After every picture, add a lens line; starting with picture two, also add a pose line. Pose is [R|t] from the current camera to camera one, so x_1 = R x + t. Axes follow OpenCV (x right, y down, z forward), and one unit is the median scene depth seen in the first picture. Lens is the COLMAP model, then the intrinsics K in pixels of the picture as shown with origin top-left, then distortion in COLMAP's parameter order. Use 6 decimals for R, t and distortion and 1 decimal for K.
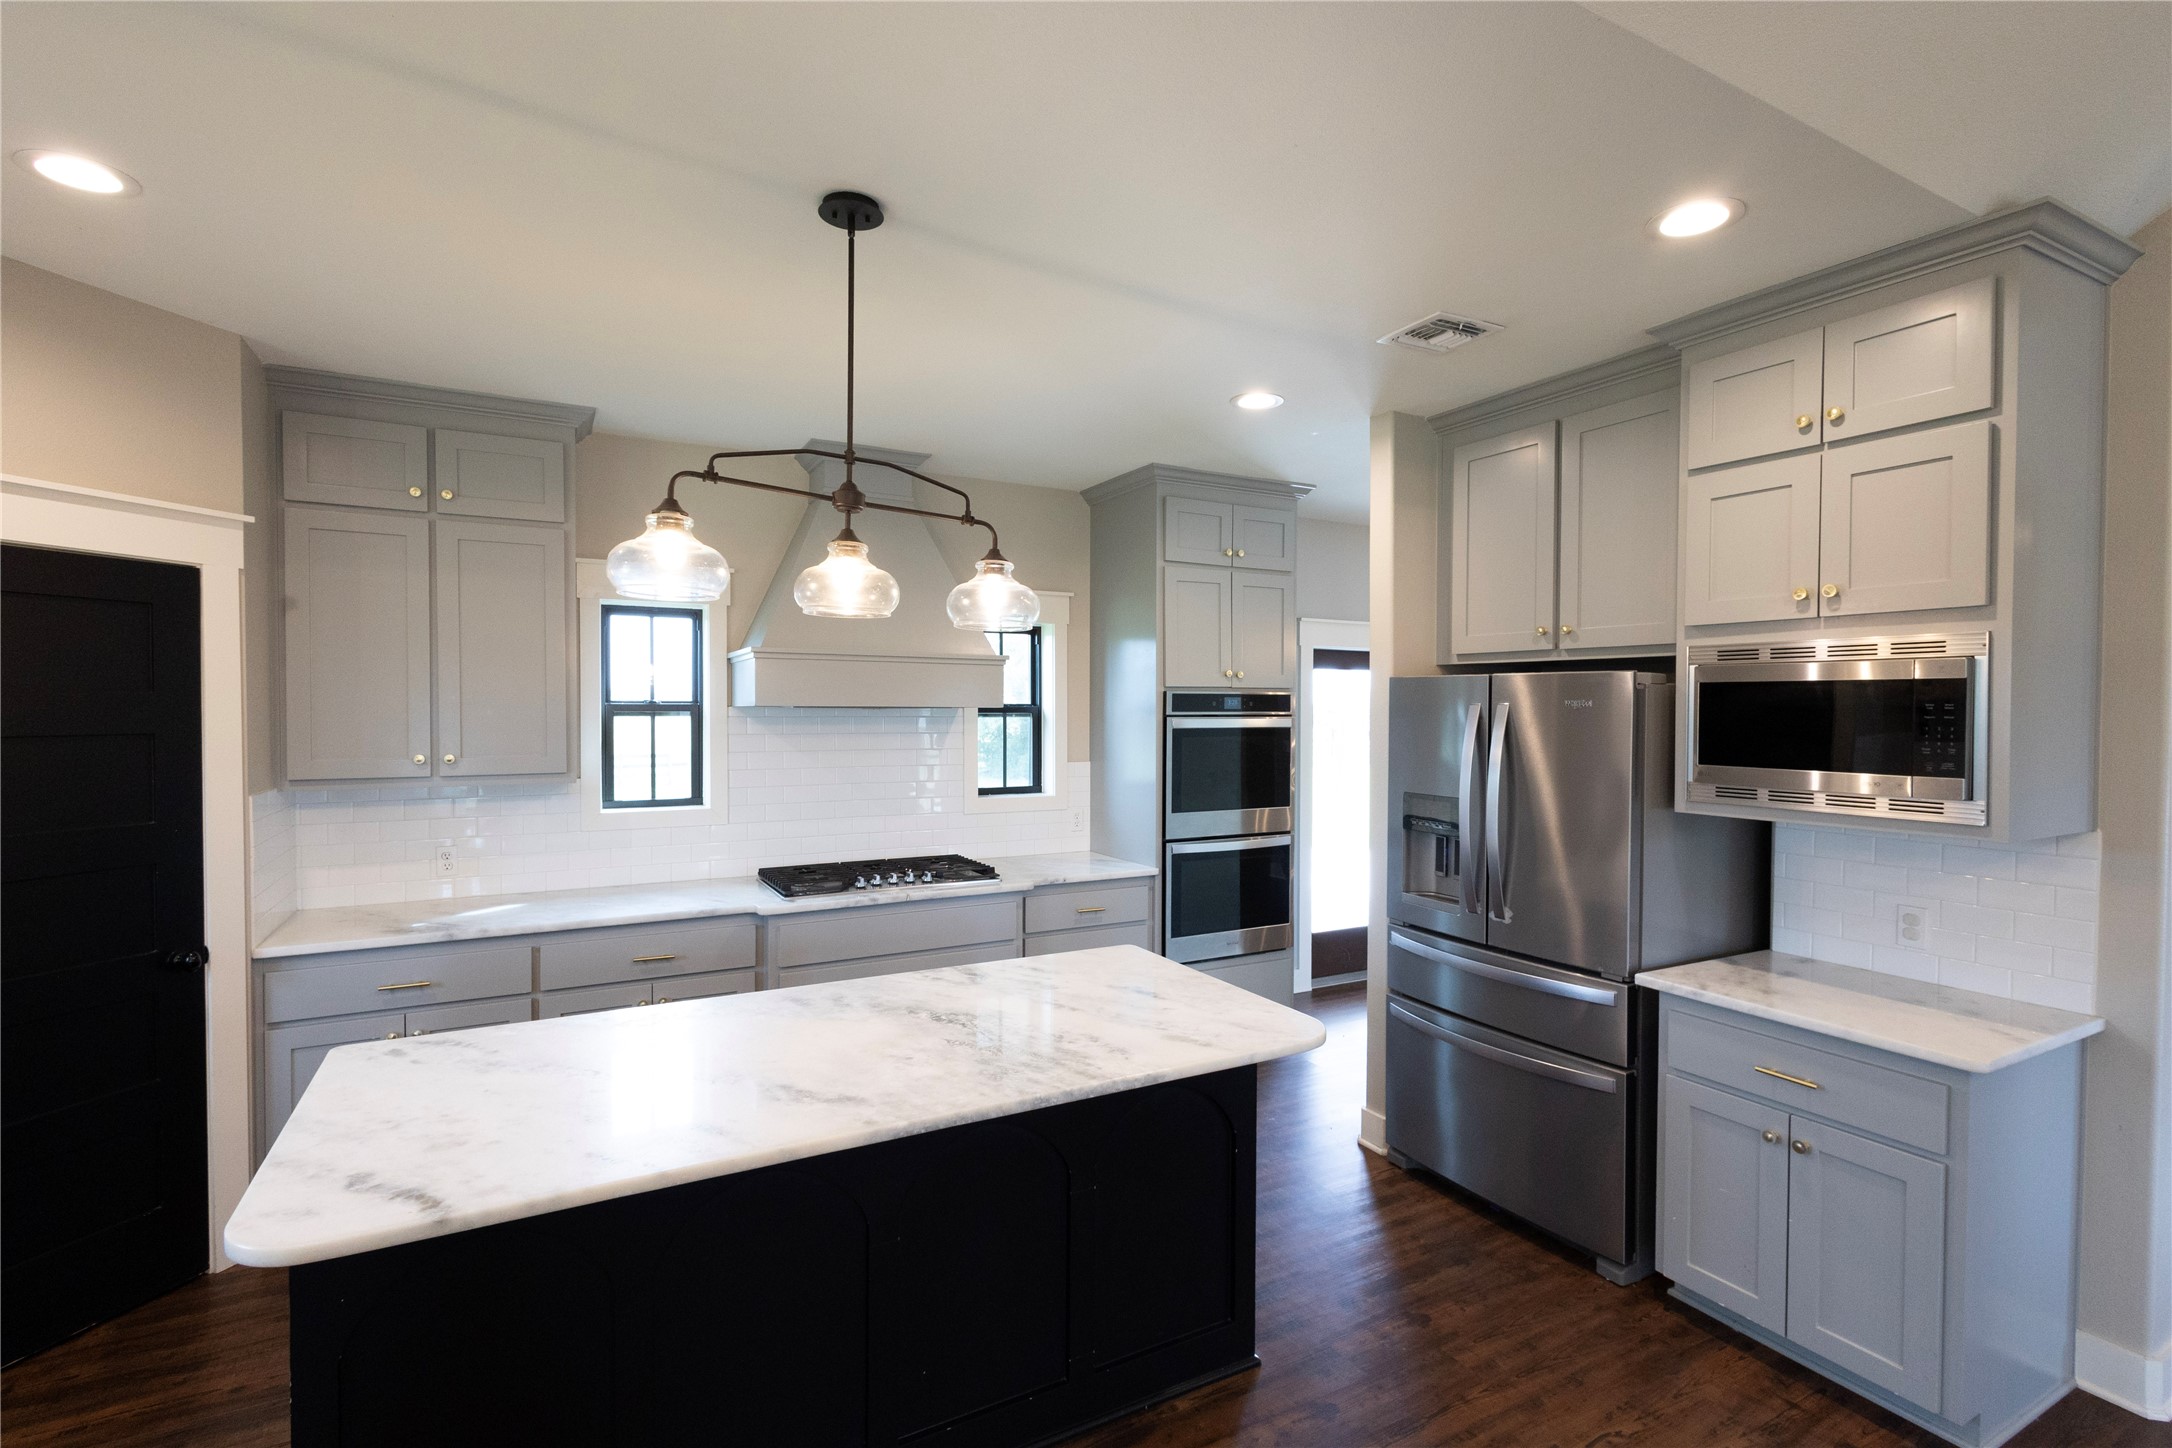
lens RADIAL K [[999.0, 0, 1091.4], [0, 999.0, 725.1], [0, 0, 1]] dist [0.004613, 0.000071]
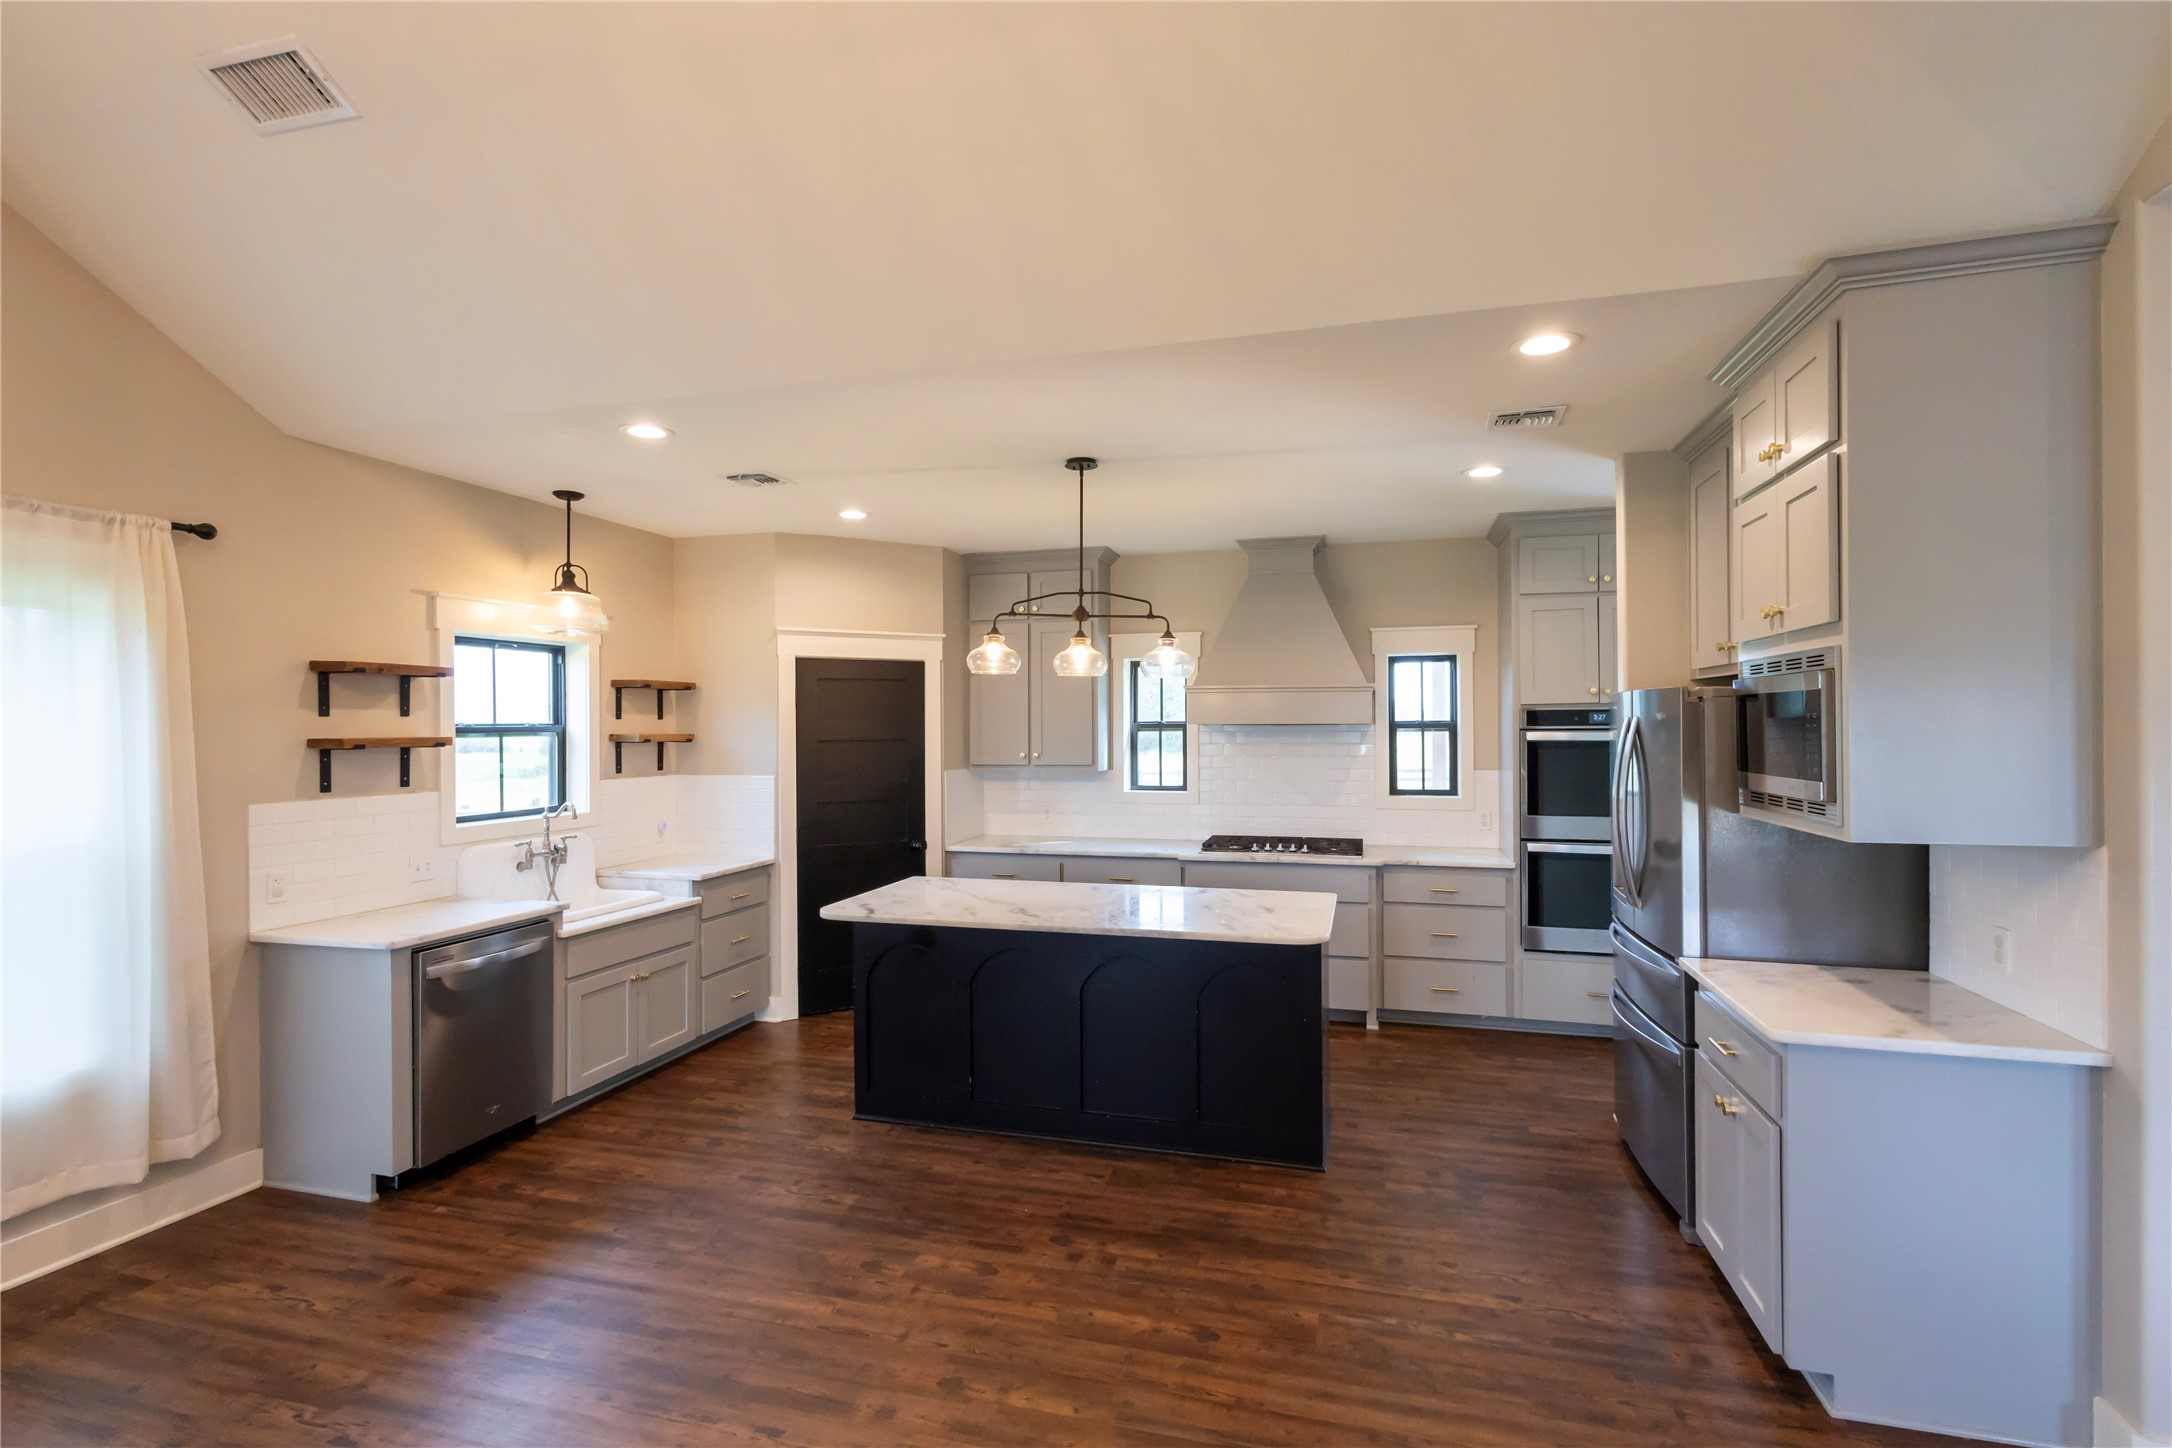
lens RADIAL K [[999.0, 0, 1091.4], [0, 999.0, 725.1], [0, 0, 1]] dist [0.004613, 0.000071]
pose [[0.714968, -0.008356, -0.699107, 0.976184], [-0.004800, 0.999846, -0.016860, 0.013081], [0.699141, 0.015410, 0.714818, -0.300515]]
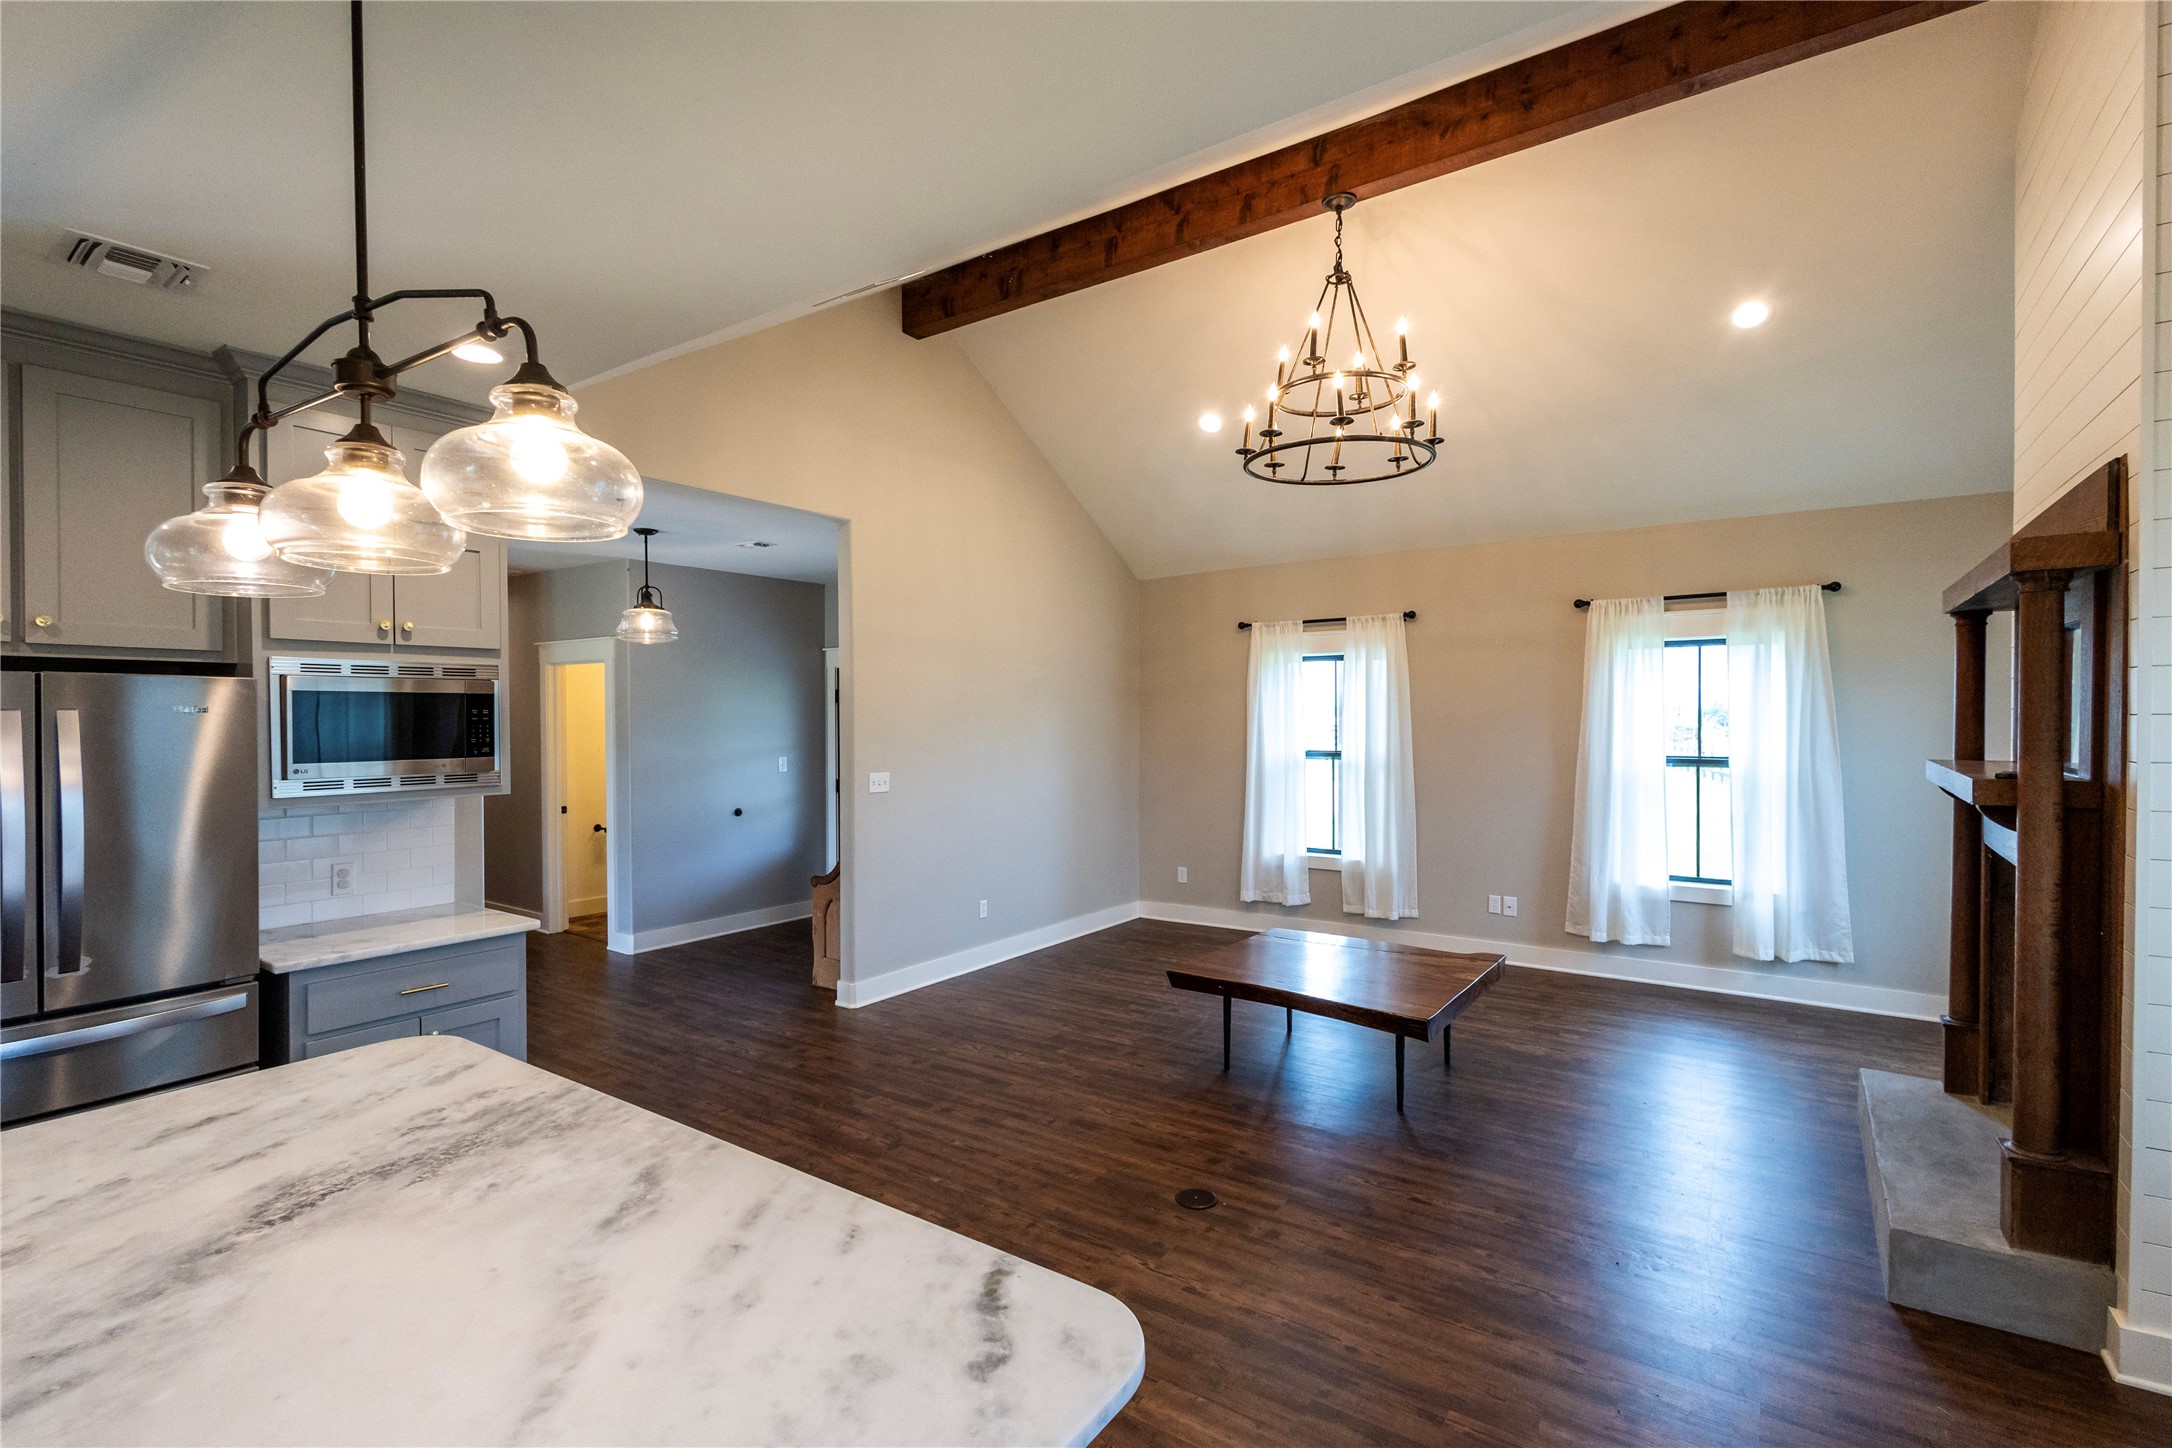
lens RADIAL K [[999.0, 0, 1091.4], [0, 999.0, 725.1], [0, 0, 1]] dist [0.004613, 0.000071]
pose [[-0.448078, -0.013003, 0.893900, -0.889175], [0.017254, 0.999582, 0.023189, -0.016952], [-0.893828, 0.025814, -0.447666, 0.786064]]
